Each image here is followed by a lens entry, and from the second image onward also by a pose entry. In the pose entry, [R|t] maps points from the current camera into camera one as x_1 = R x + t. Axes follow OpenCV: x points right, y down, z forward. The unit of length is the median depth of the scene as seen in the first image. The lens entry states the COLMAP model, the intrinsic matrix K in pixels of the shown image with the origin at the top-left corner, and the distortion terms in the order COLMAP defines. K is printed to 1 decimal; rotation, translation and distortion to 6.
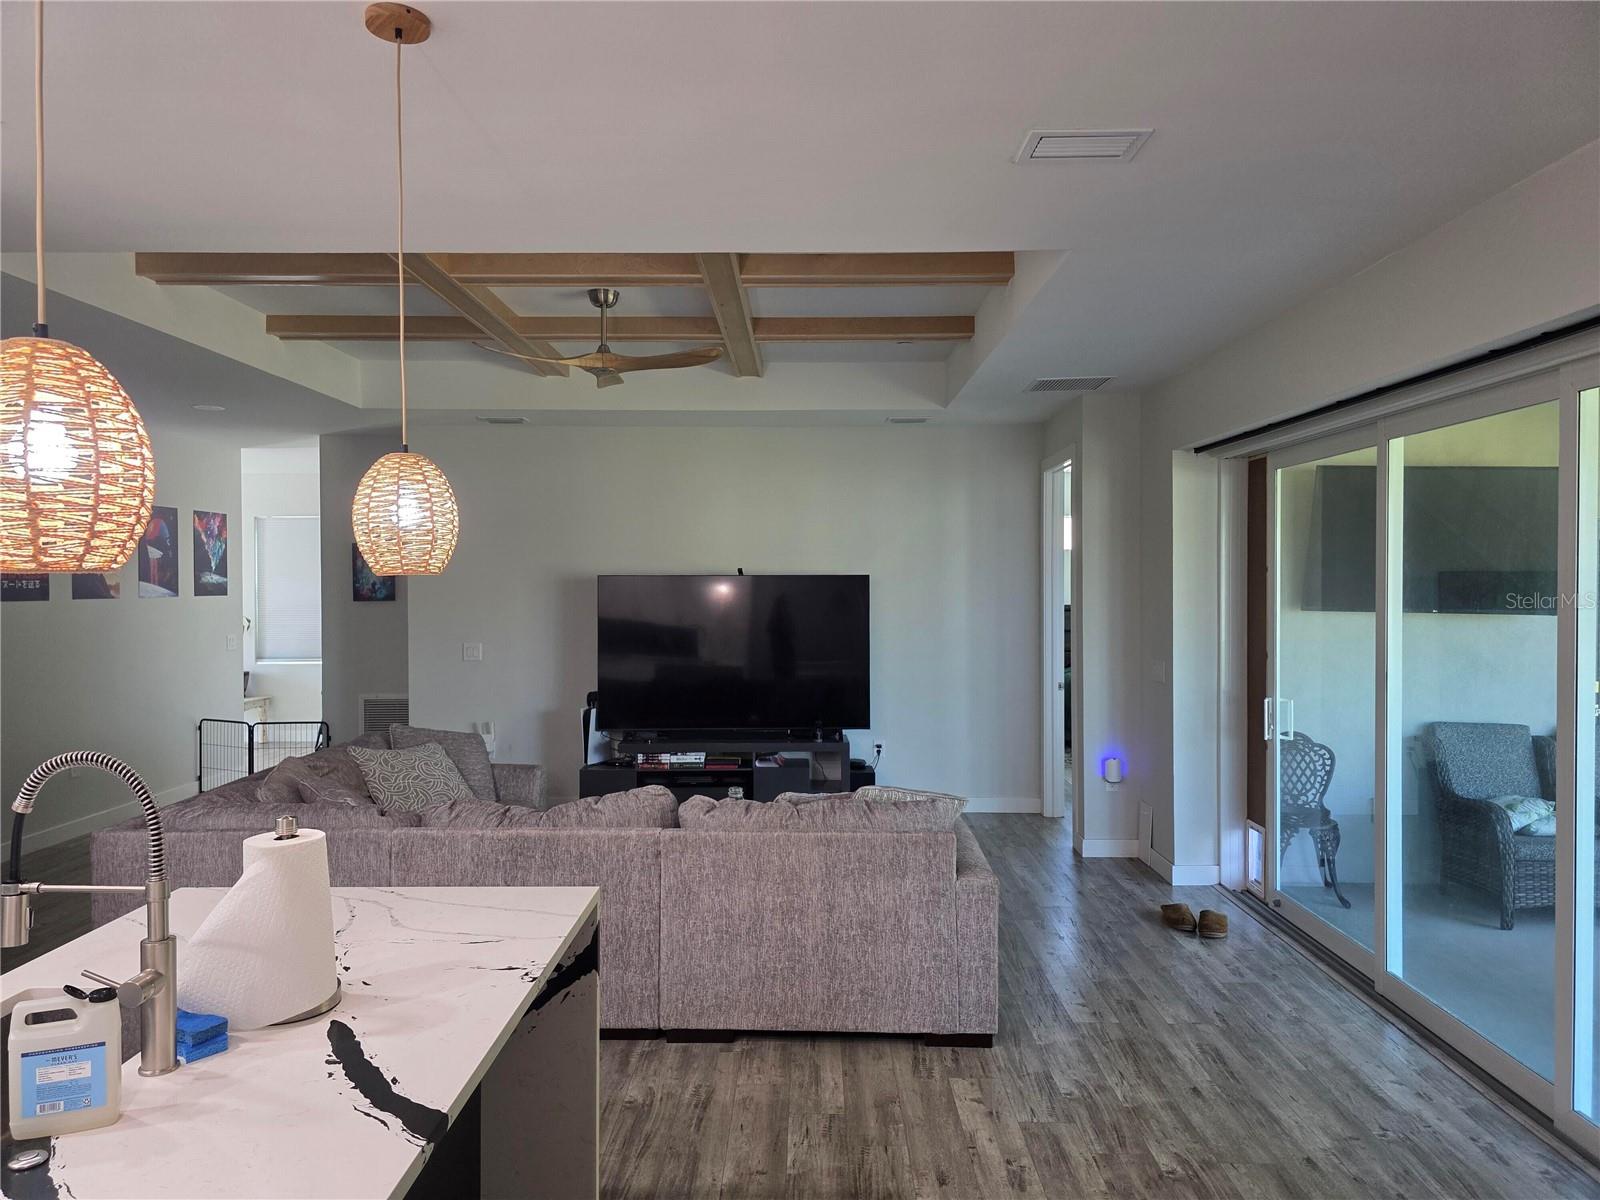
lens RADIAL K [[1070.5, 0, 800.1], [0, 1070.5, 597.7], [0, 0, 1]] dist [0.032836, -0.025711]
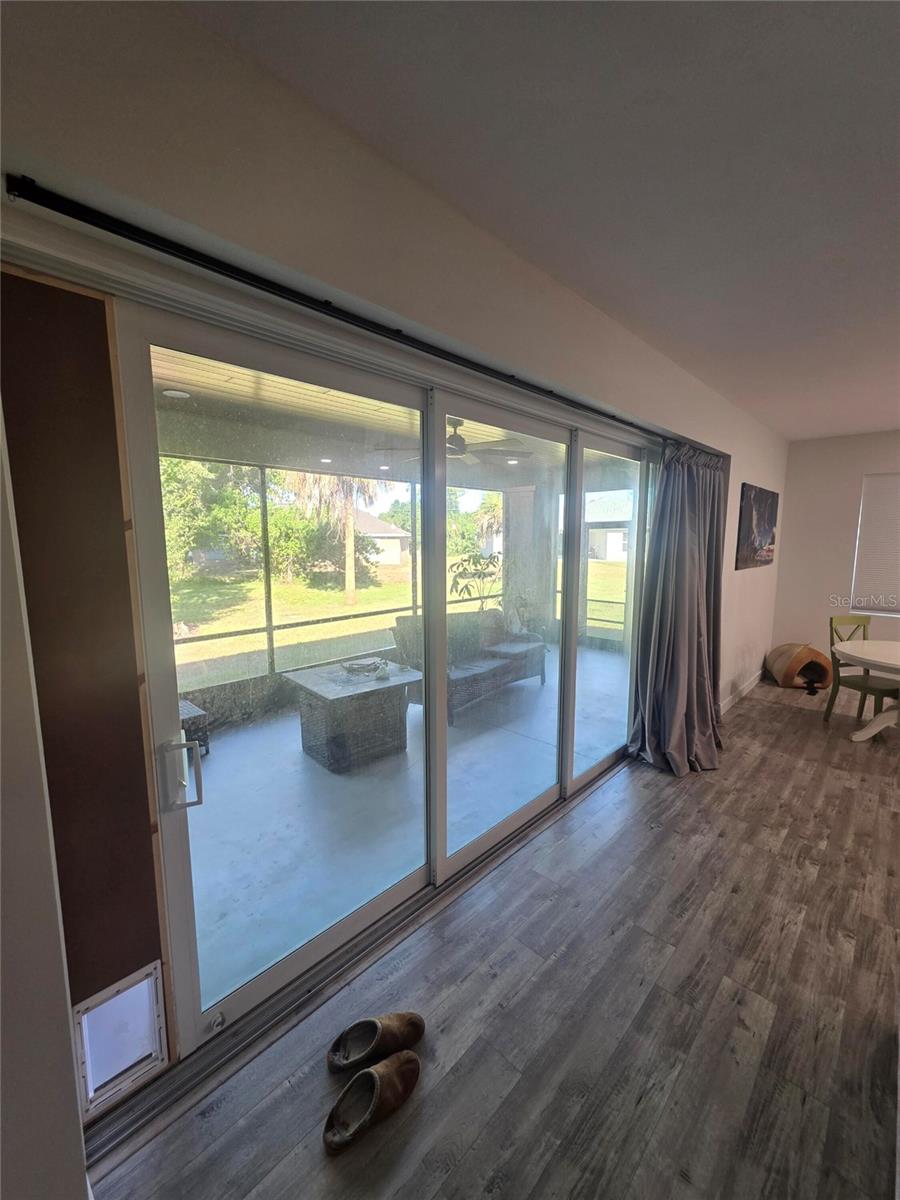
lens RADIAL K [[476.2, 0, 452.3], [0, 476.2, 600.6], [0, 0, 1]] dist [0.012078, -0.000803]
pose [[-0.728214, -0.092513, 0.679077, 0.219995], [0.005149, 0.990081, 0.140404, -0.031353], [-0.685330, 0.105741, -0.720515, 1.574548]]
